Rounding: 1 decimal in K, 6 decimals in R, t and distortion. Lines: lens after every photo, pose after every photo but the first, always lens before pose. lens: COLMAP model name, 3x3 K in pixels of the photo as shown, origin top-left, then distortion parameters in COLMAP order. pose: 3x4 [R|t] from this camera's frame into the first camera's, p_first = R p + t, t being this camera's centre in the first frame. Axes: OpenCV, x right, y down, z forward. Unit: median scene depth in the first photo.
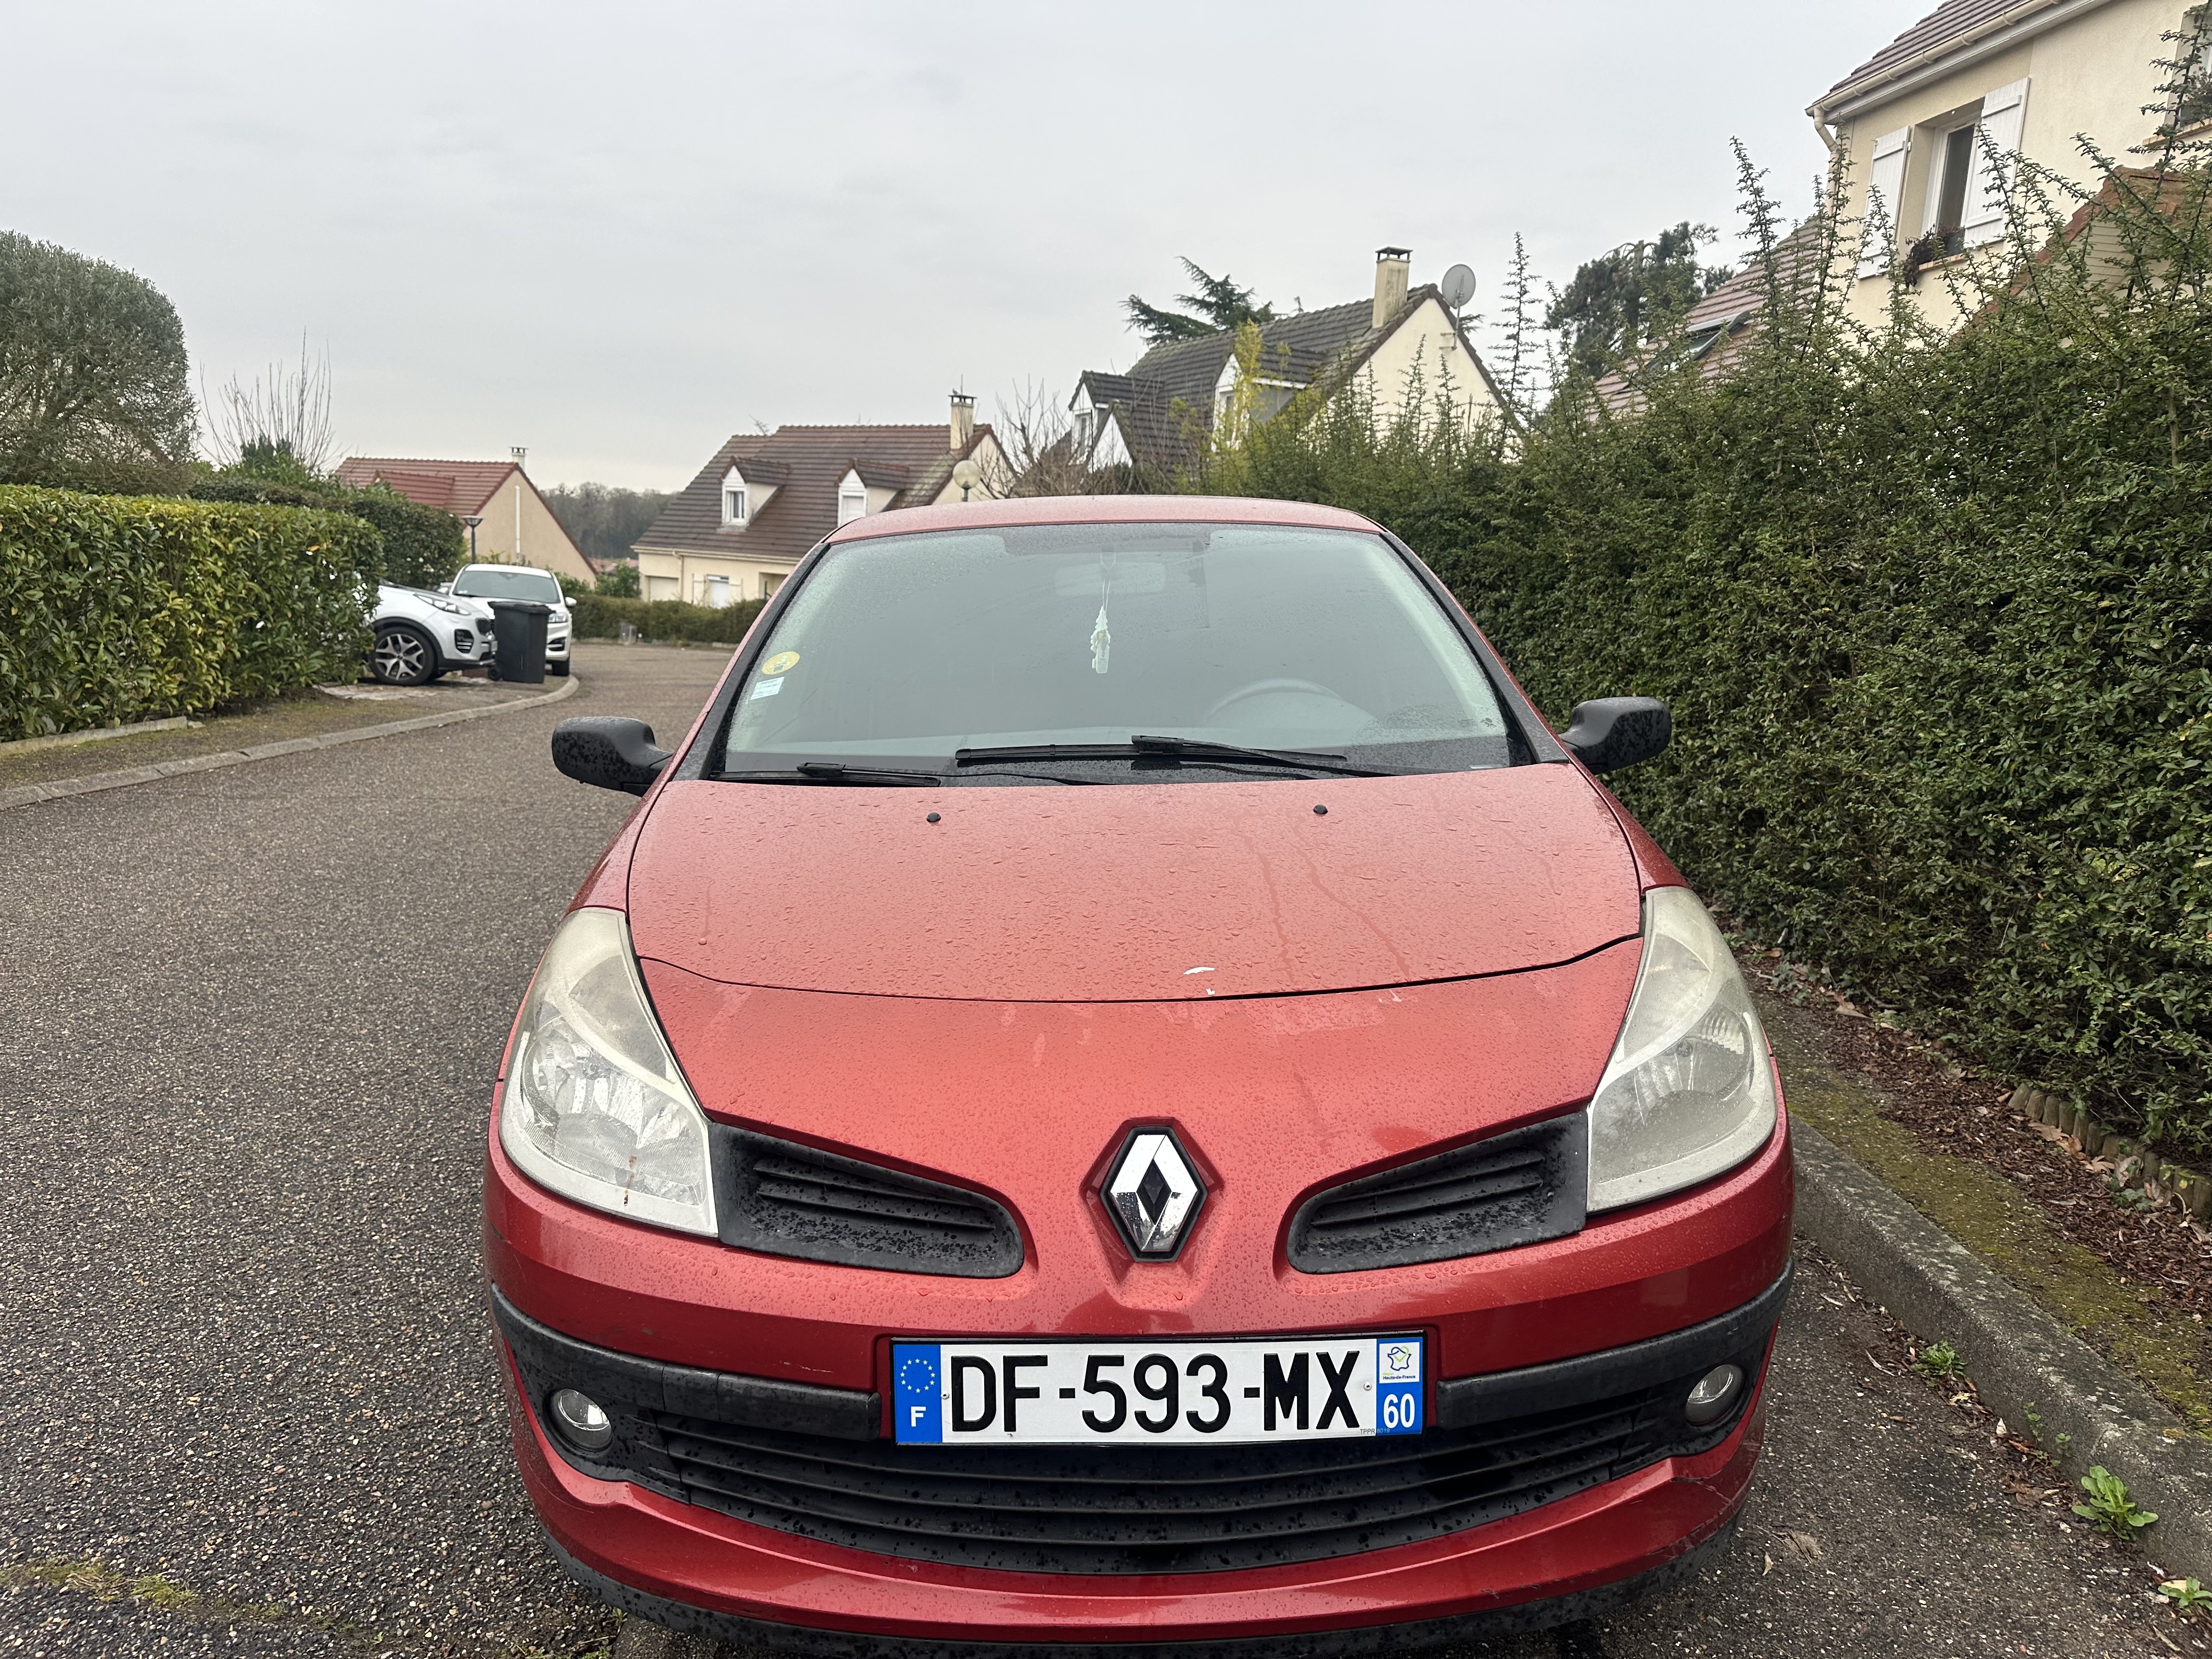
lens RADIAL K [[1623.8, 0, 1106.0], [0, 1623.8, 829.5], [0, 0, 1]] dist [-0.000208, -0.029352]
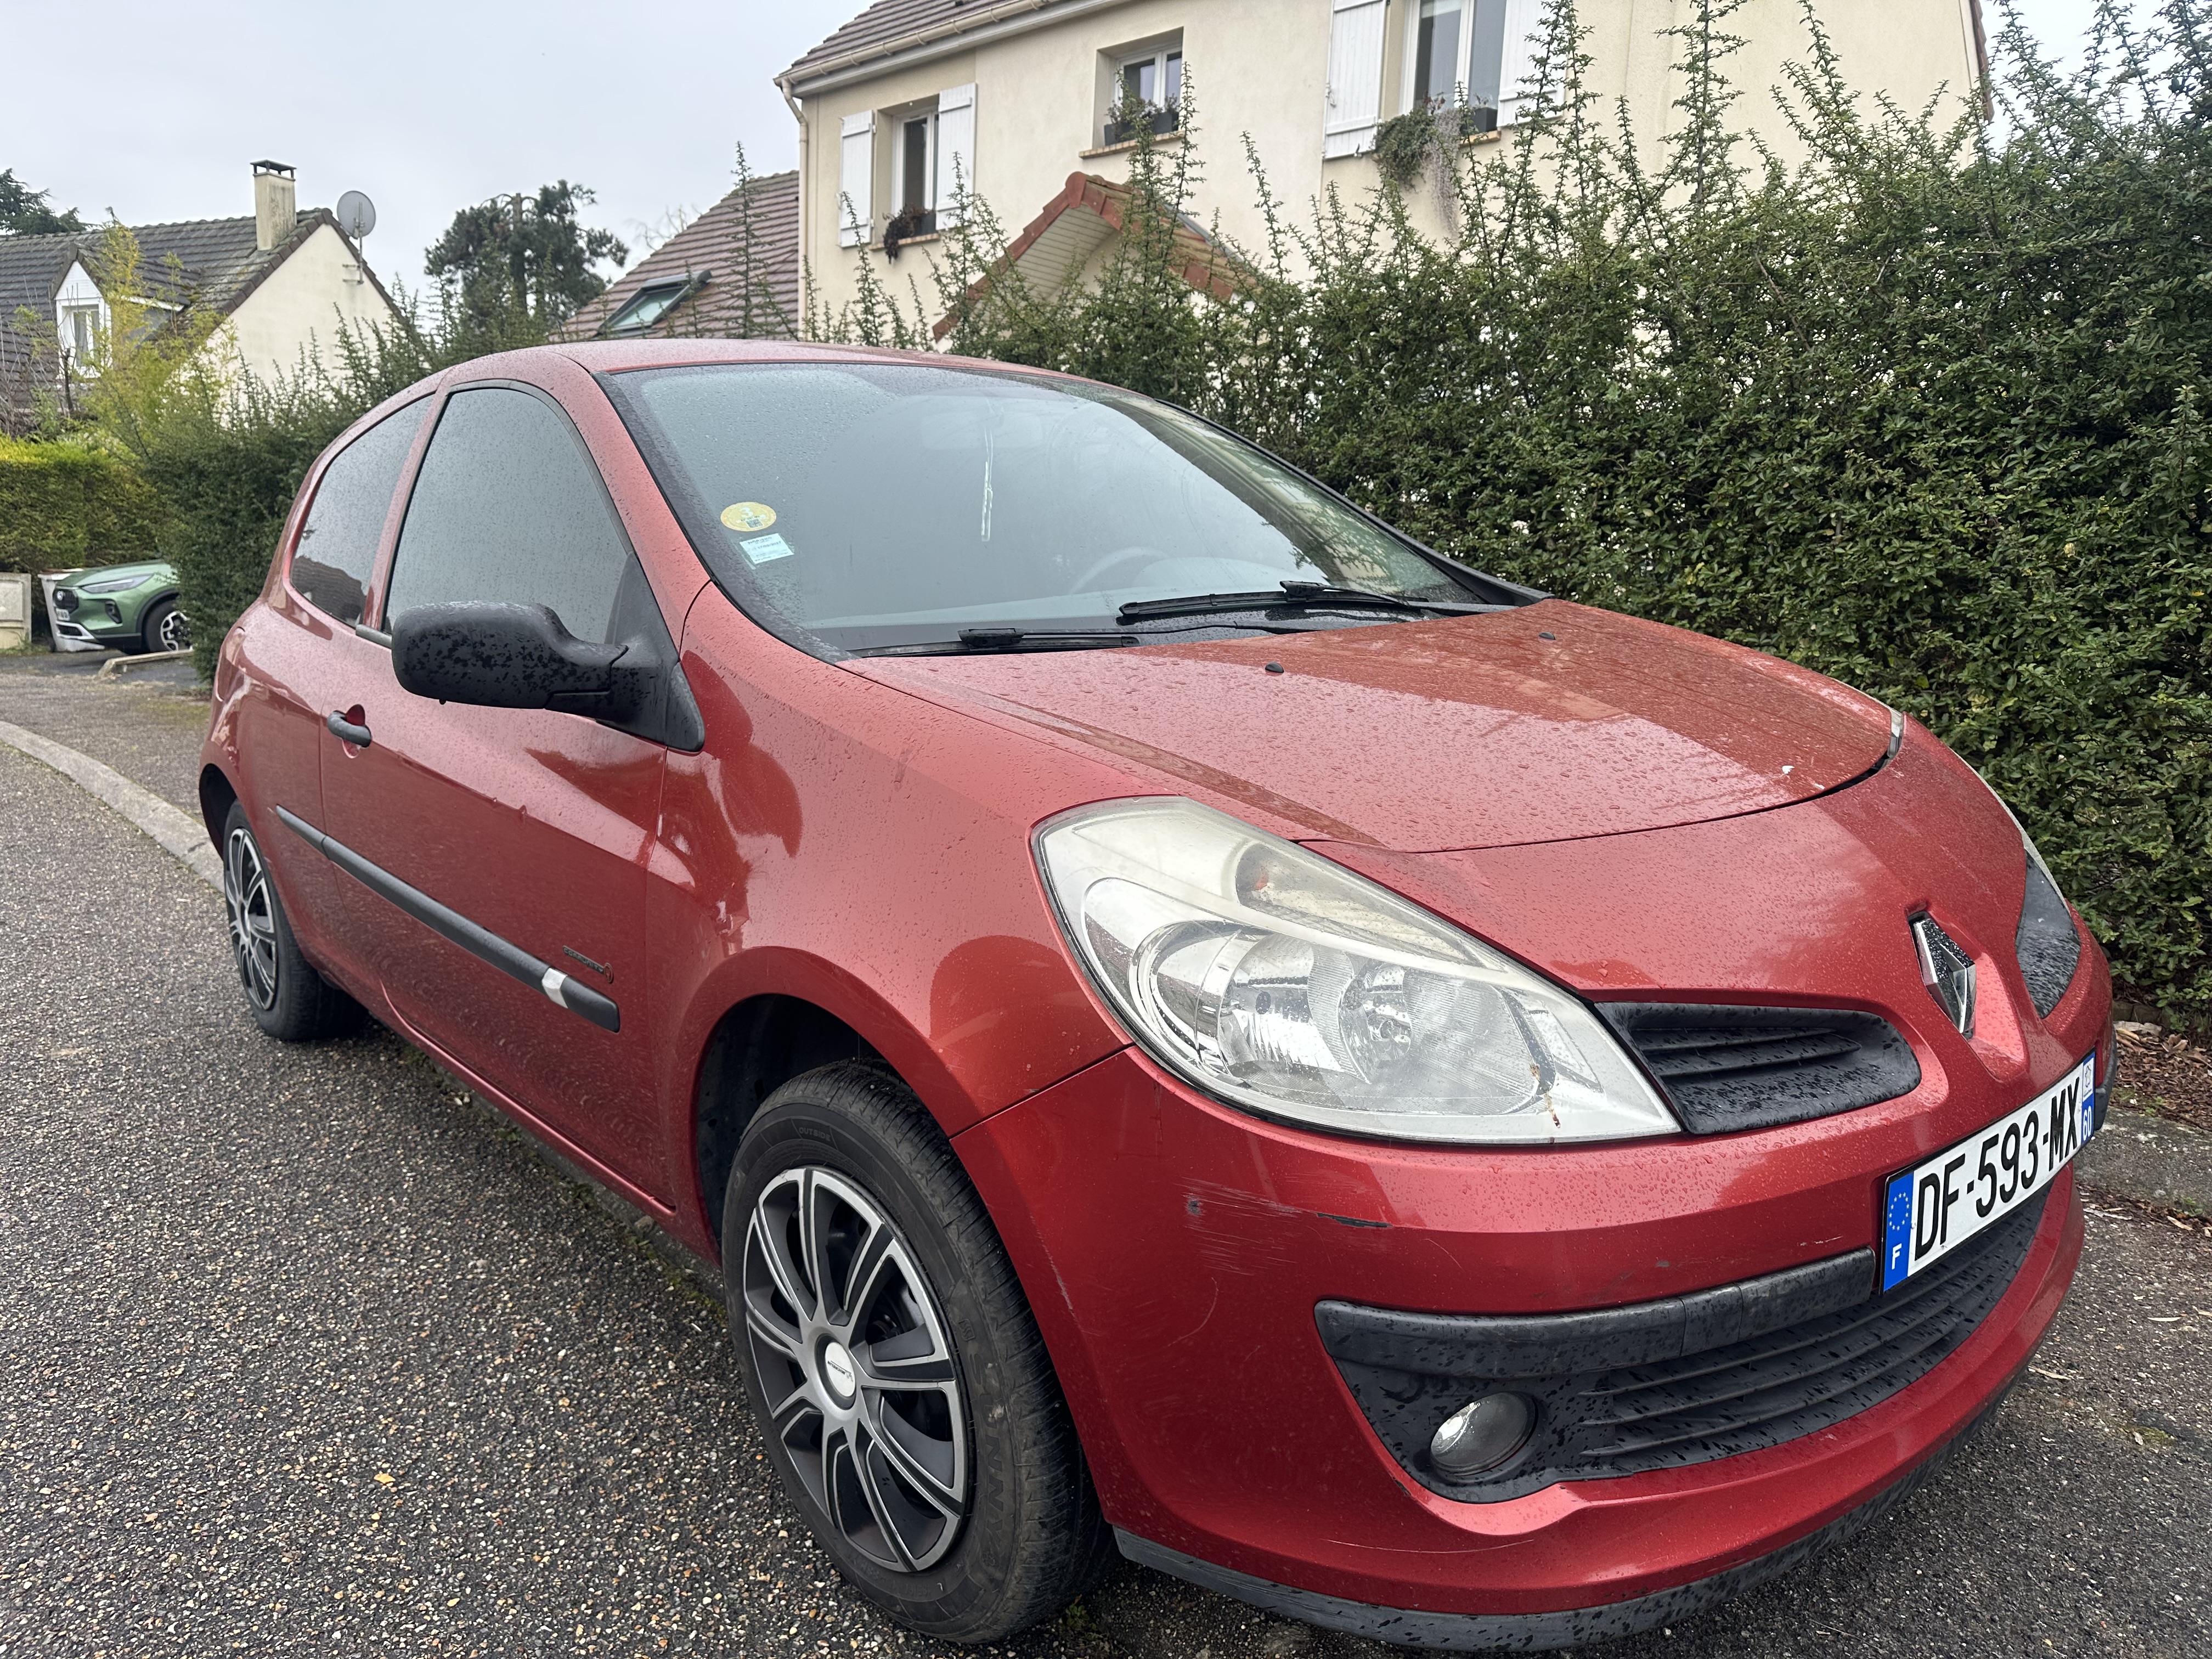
lens RADIAL K [[1580.8, 0, 1106.0], [0, 1580.8, 829.5], [0, 0, 1]] dist [-0.001471, -0.001593]
pose [[0.752280, -0.122138, 0.647424, -0.133087], [0.108266, 0.992225, 0.061385, 0.003016], [-0.649887, 0.023916, 0.759654, 0.081378]]
